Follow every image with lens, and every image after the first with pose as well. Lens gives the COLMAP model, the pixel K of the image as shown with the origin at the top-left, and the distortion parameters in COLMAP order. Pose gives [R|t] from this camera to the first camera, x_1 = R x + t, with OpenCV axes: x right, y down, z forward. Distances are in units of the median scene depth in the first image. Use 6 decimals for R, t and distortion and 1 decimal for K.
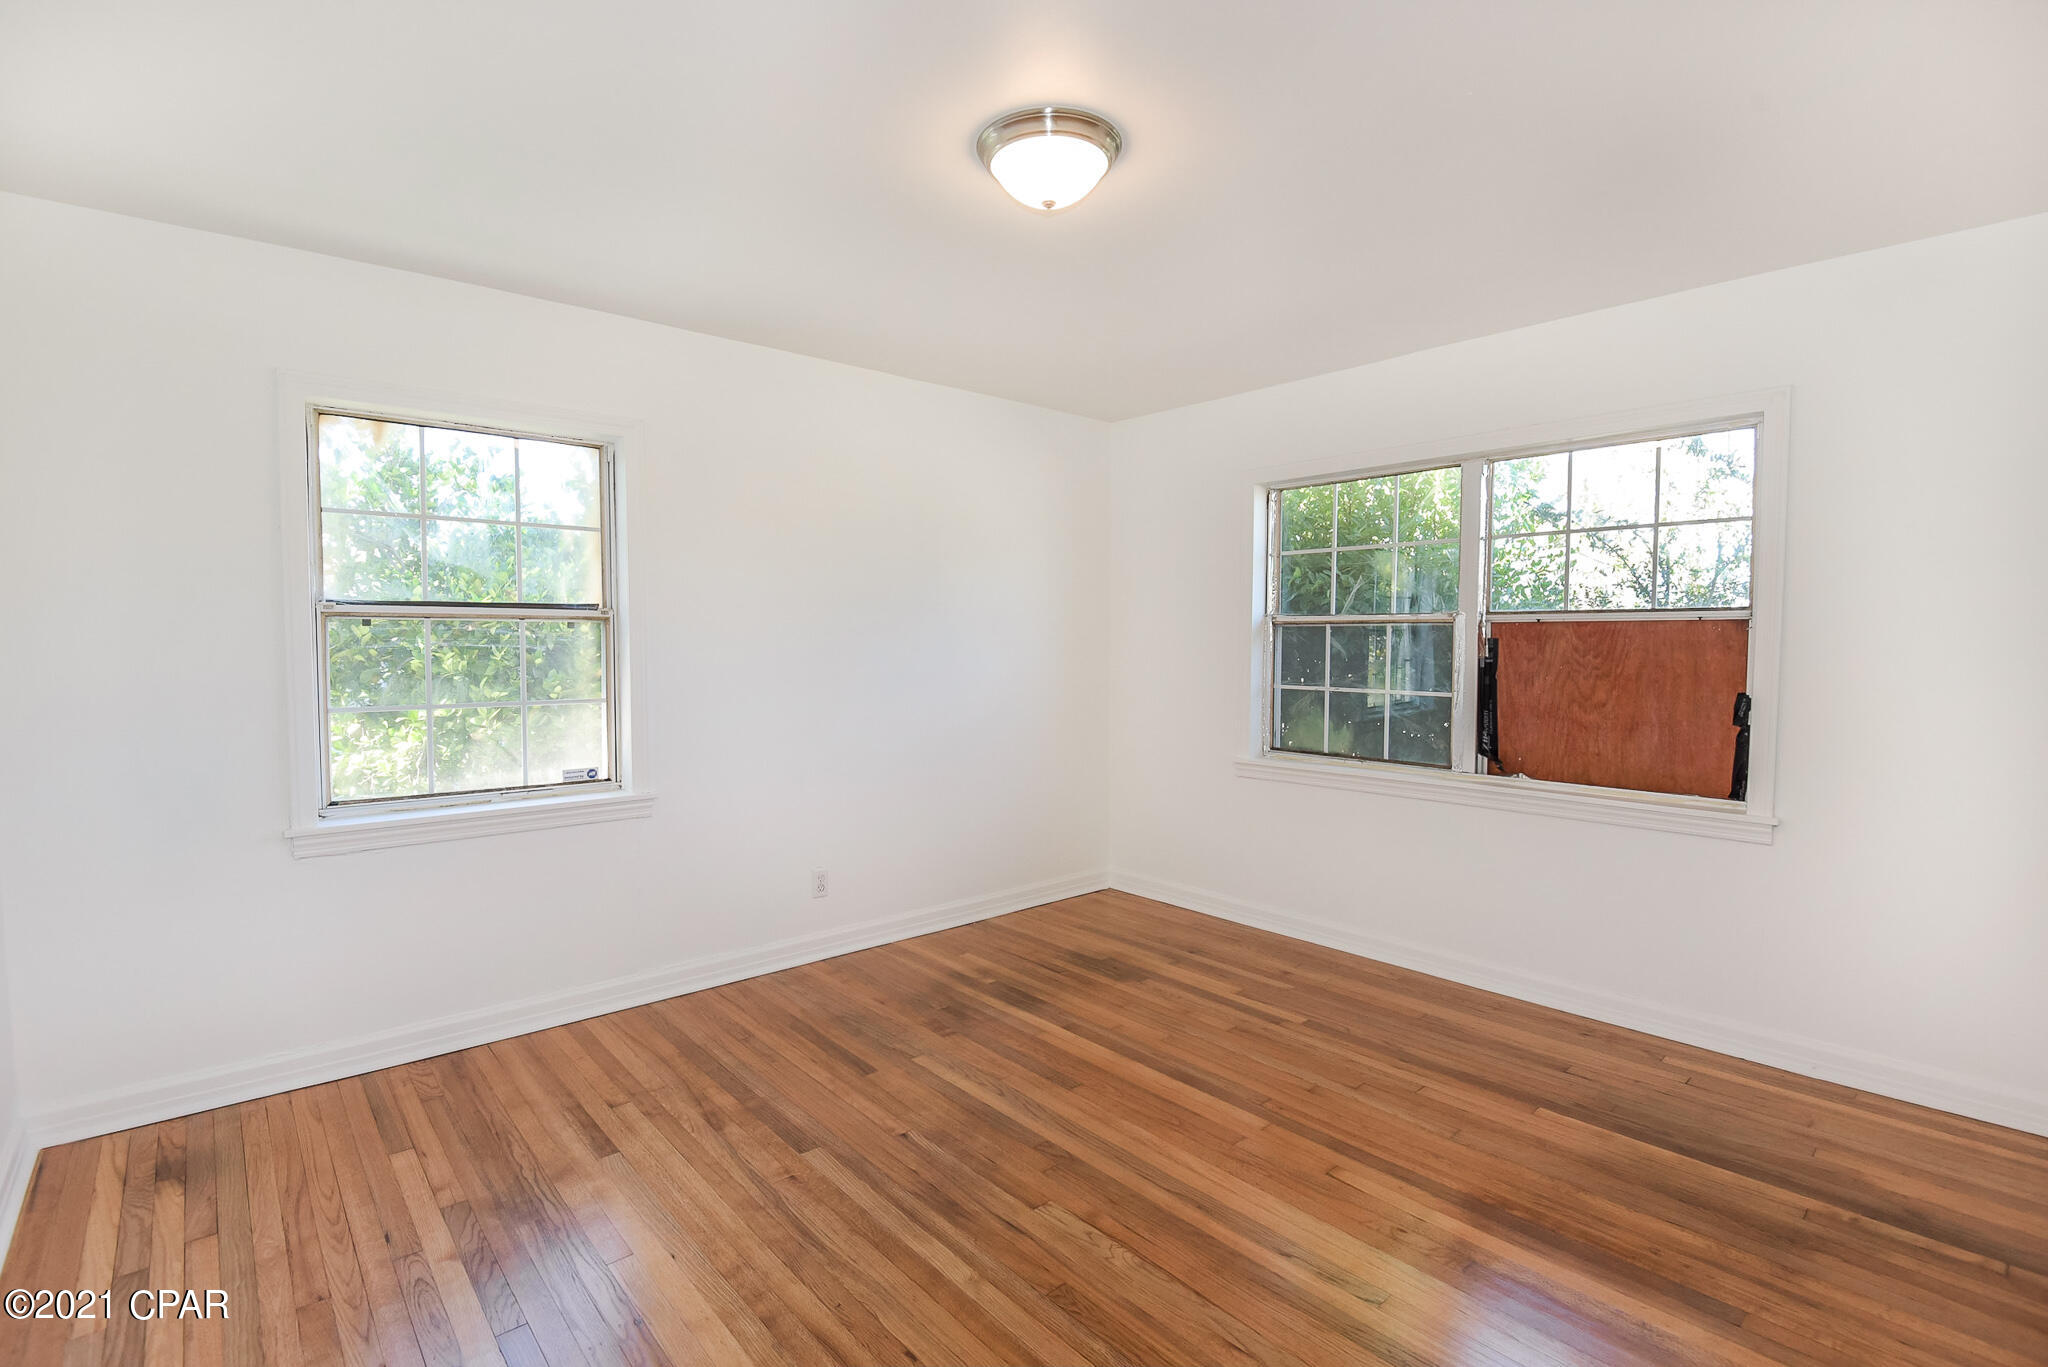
lens RADIAL K [[961.7, 0, 1041.0], [0, 961.7, 690.3], [0, 0, 1]] dist [-0.009372, -0.010989]
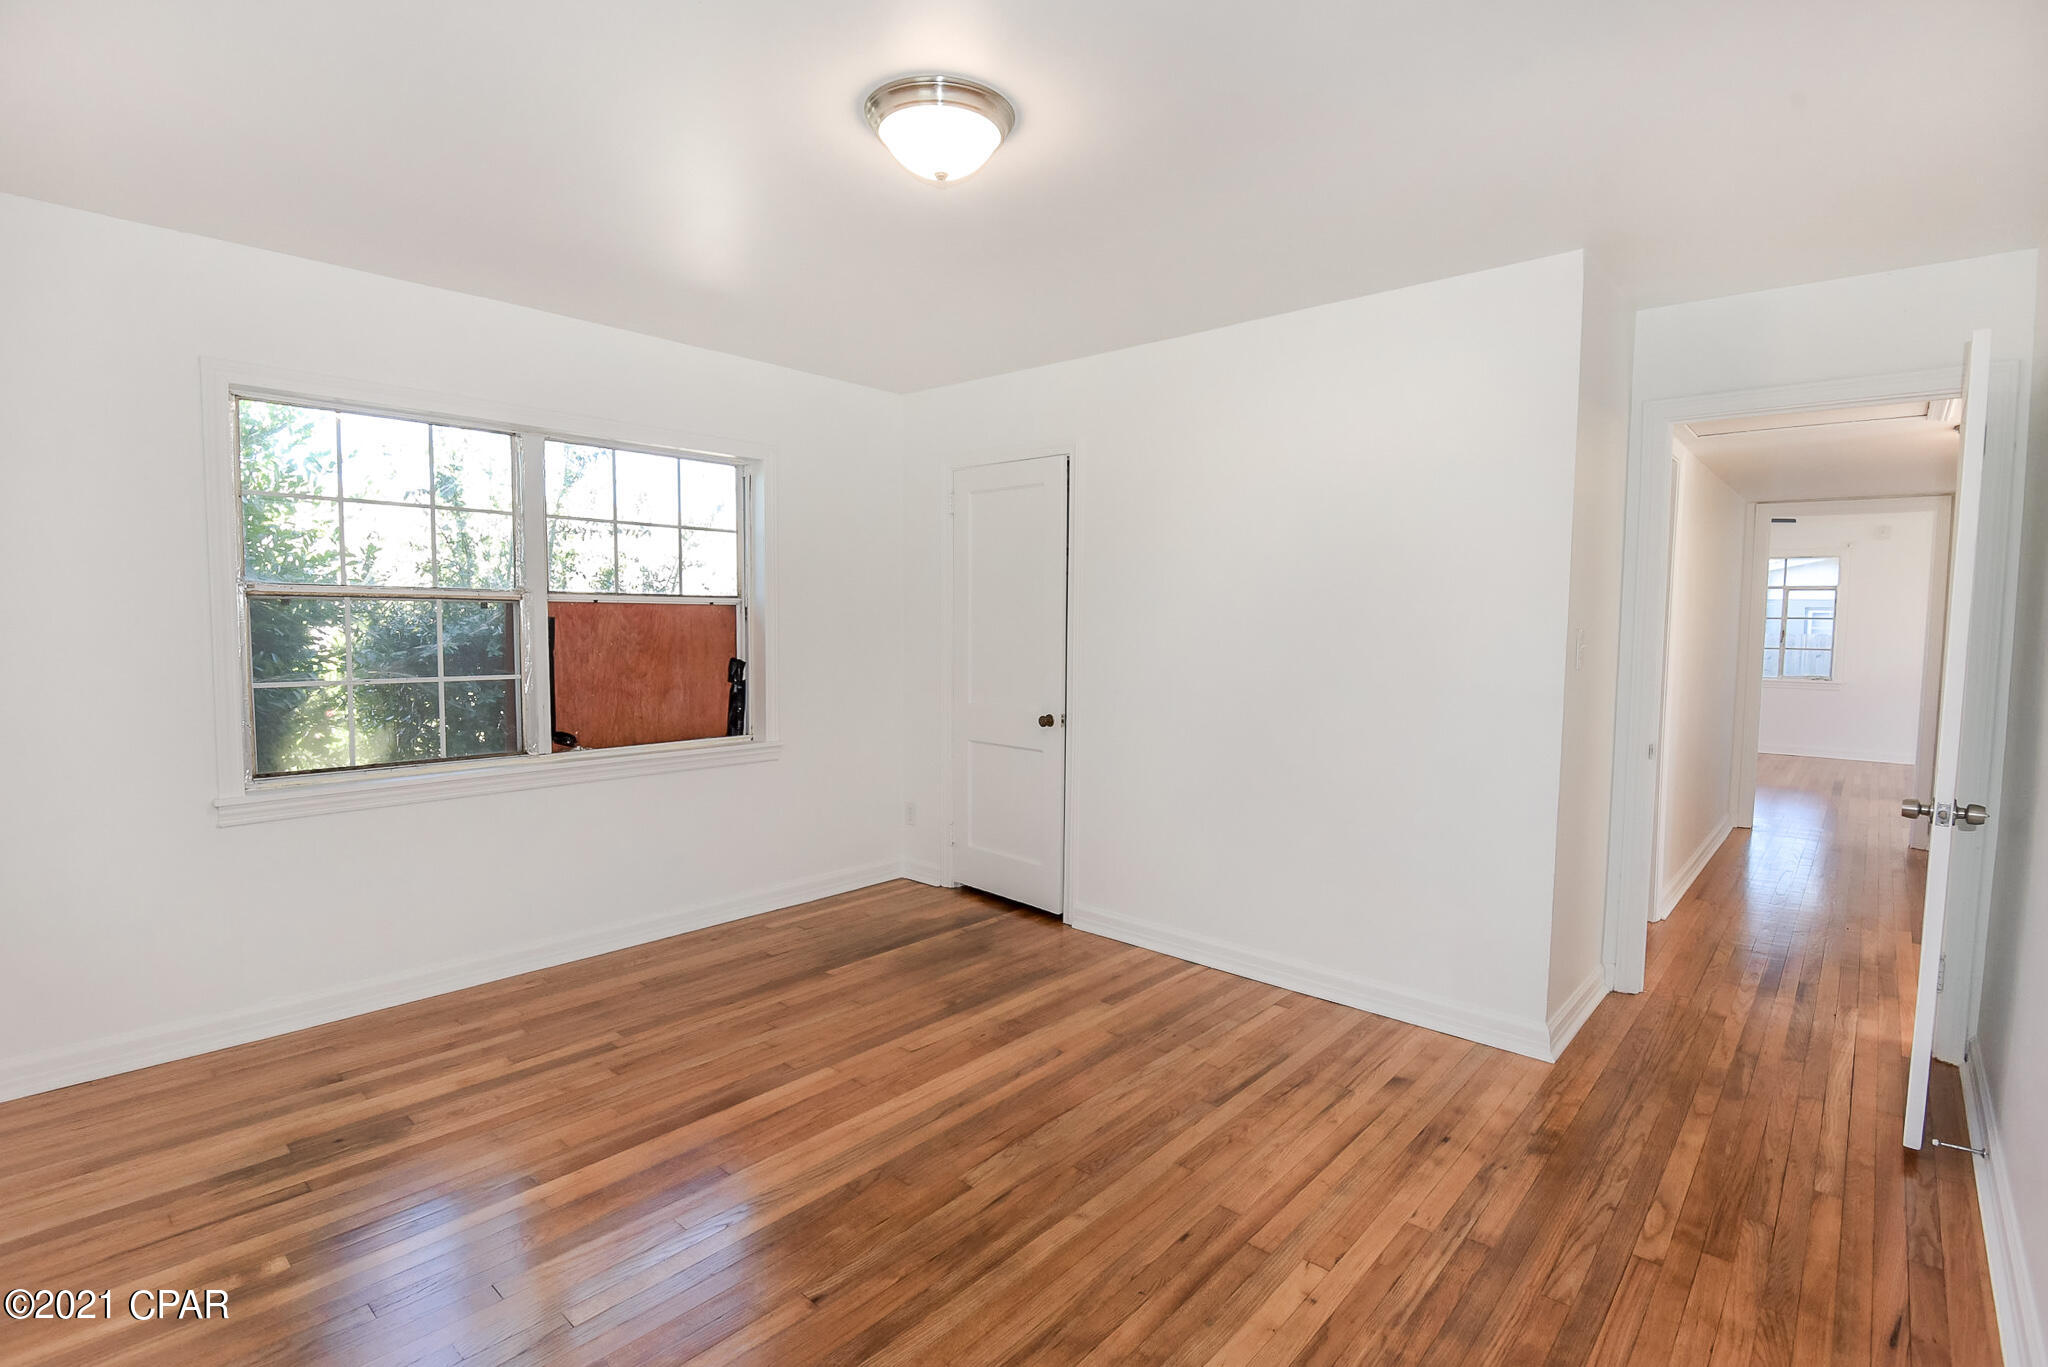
lens RADIAL K [[961.7, 0, 1042.1], [0, 961.7, 680.1], [0, 0, 1]] dist [-0.009372, -0.010989]
pose [[-0.132632, -0.063763, 0.989112, -0.682239], [0.046370, 0.996437, 0.070453, -0.041073], [-0.990080, 0.055210, -0.129203, 0.713100]]
